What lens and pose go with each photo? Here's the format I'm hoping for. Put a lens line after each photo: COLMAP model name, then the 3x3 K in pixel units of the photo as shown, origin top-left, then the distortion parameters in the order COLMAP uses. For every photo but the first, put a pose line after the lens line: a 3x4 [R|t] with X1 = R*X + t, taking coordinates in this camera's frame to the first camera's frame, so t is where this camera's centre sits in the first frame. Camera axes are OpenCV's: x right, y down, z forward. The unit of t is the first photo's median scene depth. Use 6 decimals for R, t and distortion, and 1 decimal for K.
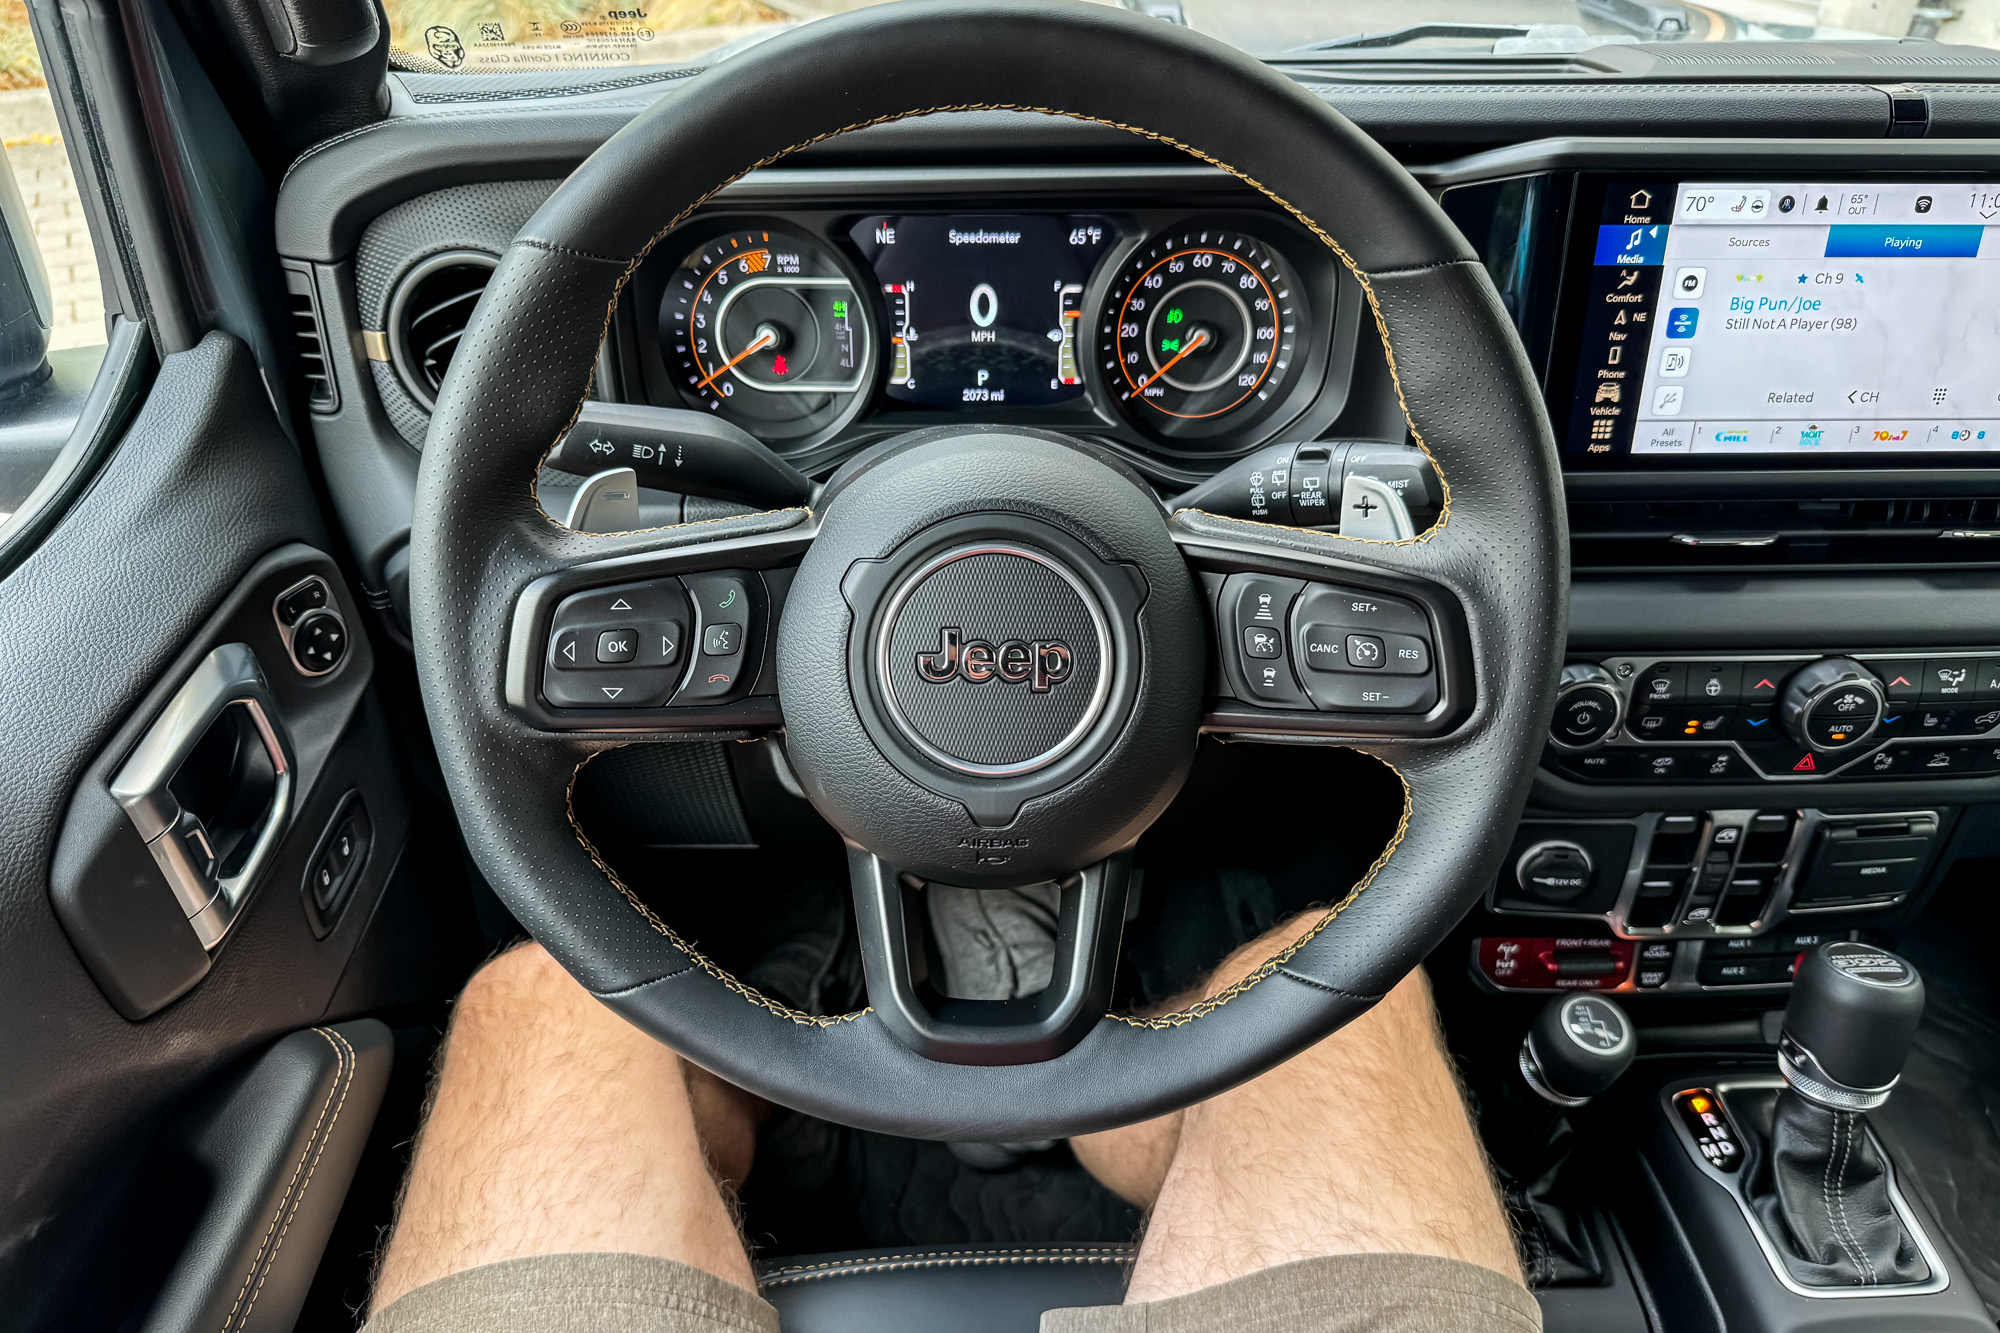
lens RADIAL K [[1518.4, 0, 1005.2], [0, 1518.4, 671.5], [0, 0, 1]] dist [-0.034017, -0.000604]
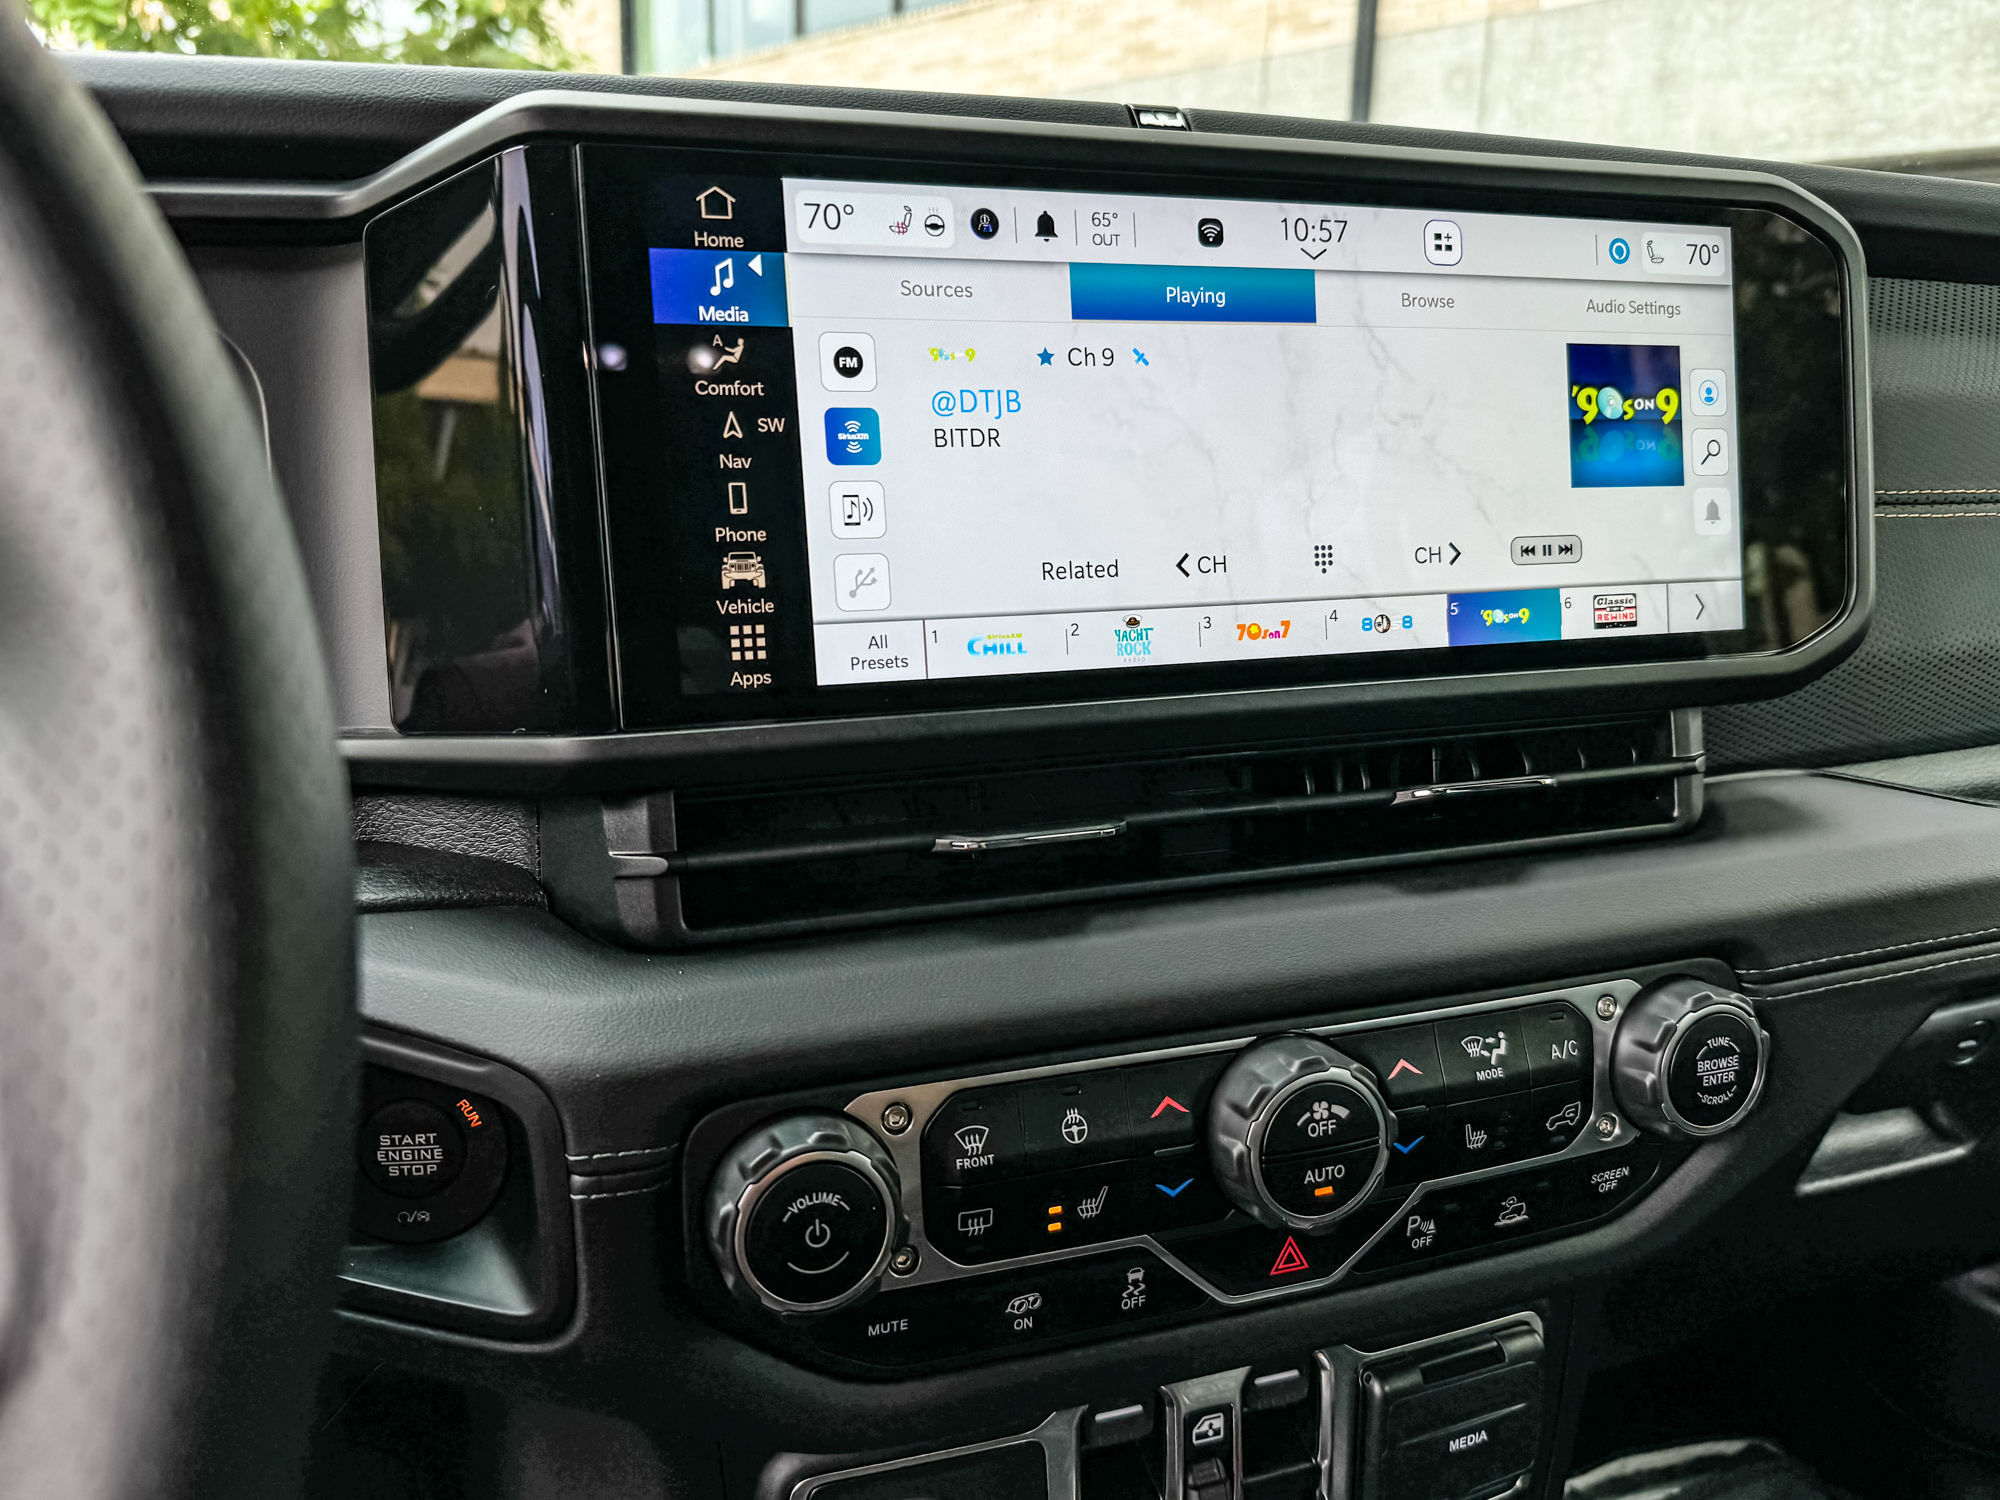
lens RADIAL K [[1276.1, 0, 995.5], [0, 1276.1, 753.0], [0, 0, 1]] dist [0.028073, -0.005508]
pose [[0.965014, -0.070459, 0.252556, 0.364168], [0.162325, 0.916977, -0.364422, 0.050293], [-0.205911, 0.392668, 0.896333, 0.600772]]
